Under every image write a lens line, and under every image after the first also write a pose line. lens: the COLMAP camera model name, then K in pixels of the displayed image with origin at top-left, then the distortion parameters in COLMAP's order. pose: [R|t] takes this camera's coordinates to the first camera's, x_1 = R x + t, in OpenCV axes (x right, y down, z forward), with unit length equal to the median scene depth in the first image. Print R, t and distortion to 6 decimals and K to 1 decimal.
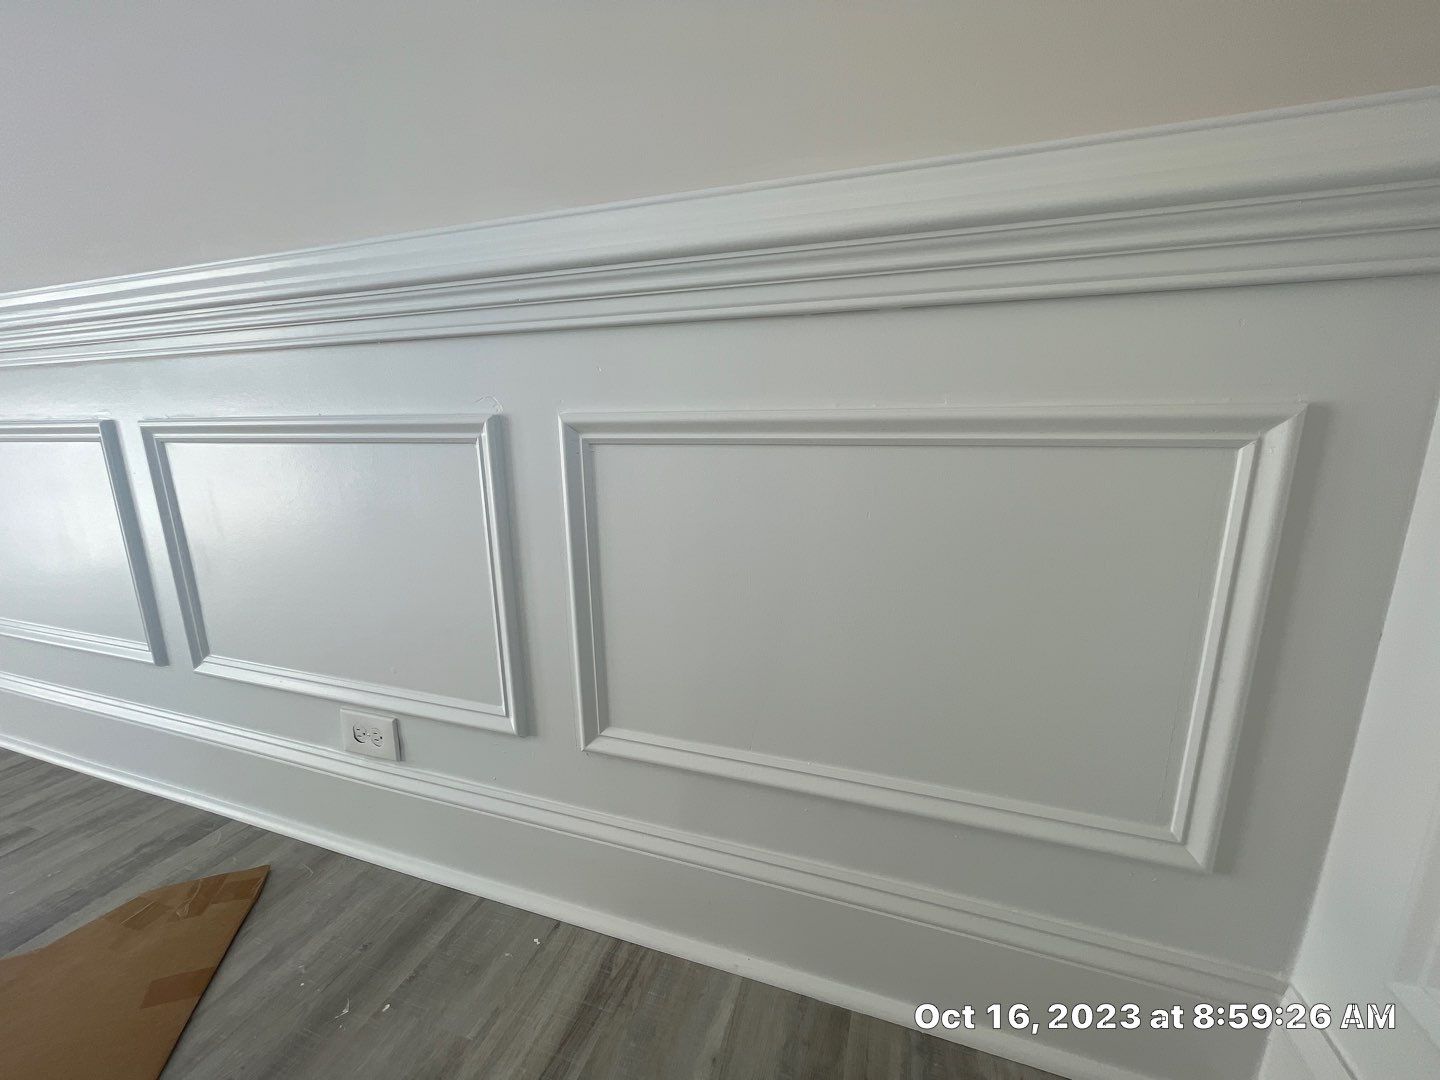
lens RADIAL K [[592.2, 0, 722.9], [0, 592.2, 541.3], [0, 0, 1]] dist [-0.000083, -0.001126]
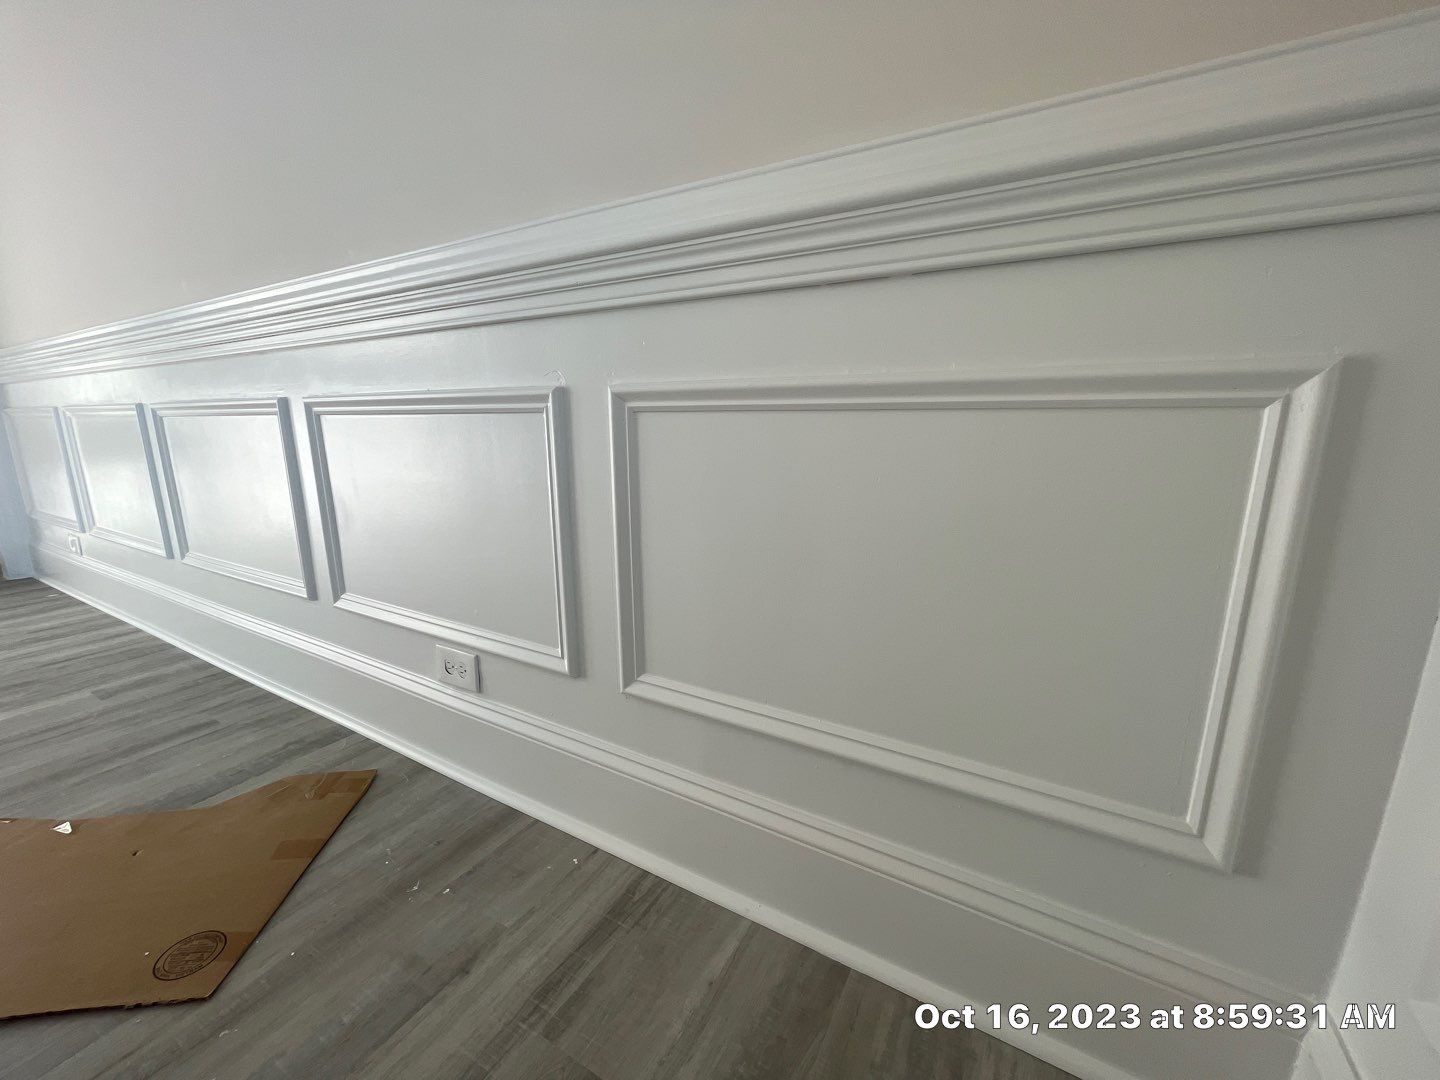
lens RADIAL K [[592.2, 0, 721.8], [0, 592.2, 542.2], [0, 0, 1]] dist [-0.000083, -0.001126]
pose [[0.979978, 0.050079, -0.192706, 0.144203], [-0.050573, 0.998718, 0.002358, 0.060780], [0.192577, 0.007435, 0.981254, -0.047504]]
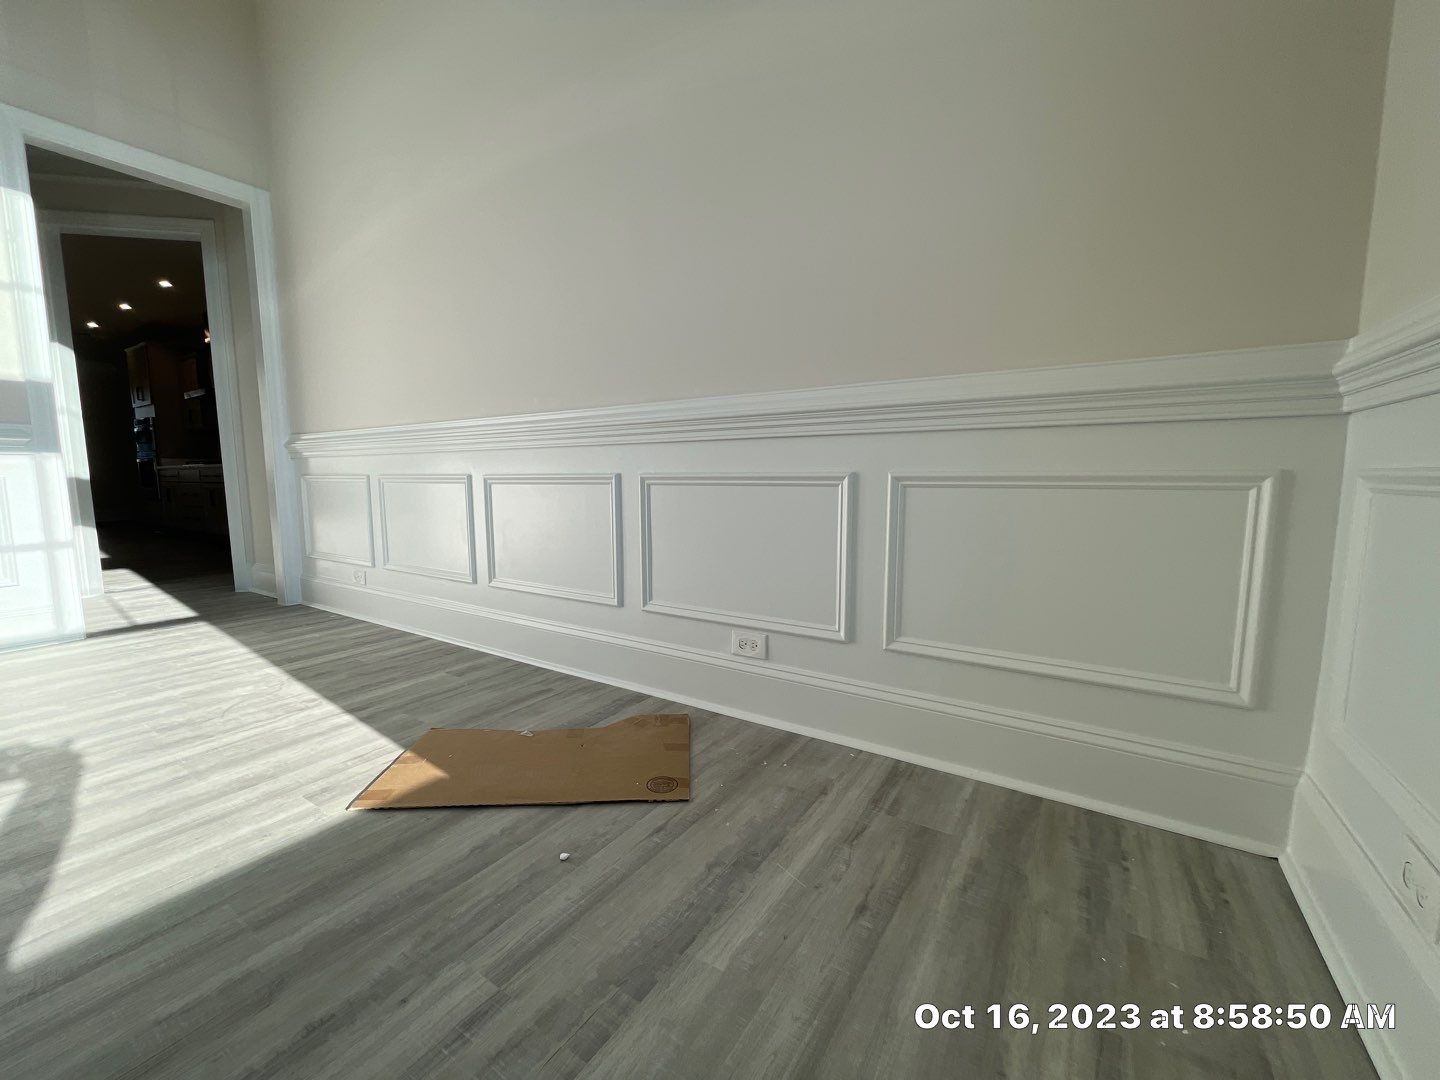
lens RADIAL K [[592.2, 0, 718.7], [0, 592.2, 543.9], [0, 0, 1]] dist [-0.000083, -0.001126]
pose [[0.973272, 0.041012, -0.225963, -0.336809], [-0.066114, 0.992307, -0.104665, 0.253212], [0.219932, 0.116807, 0.968497, -0.963356]]
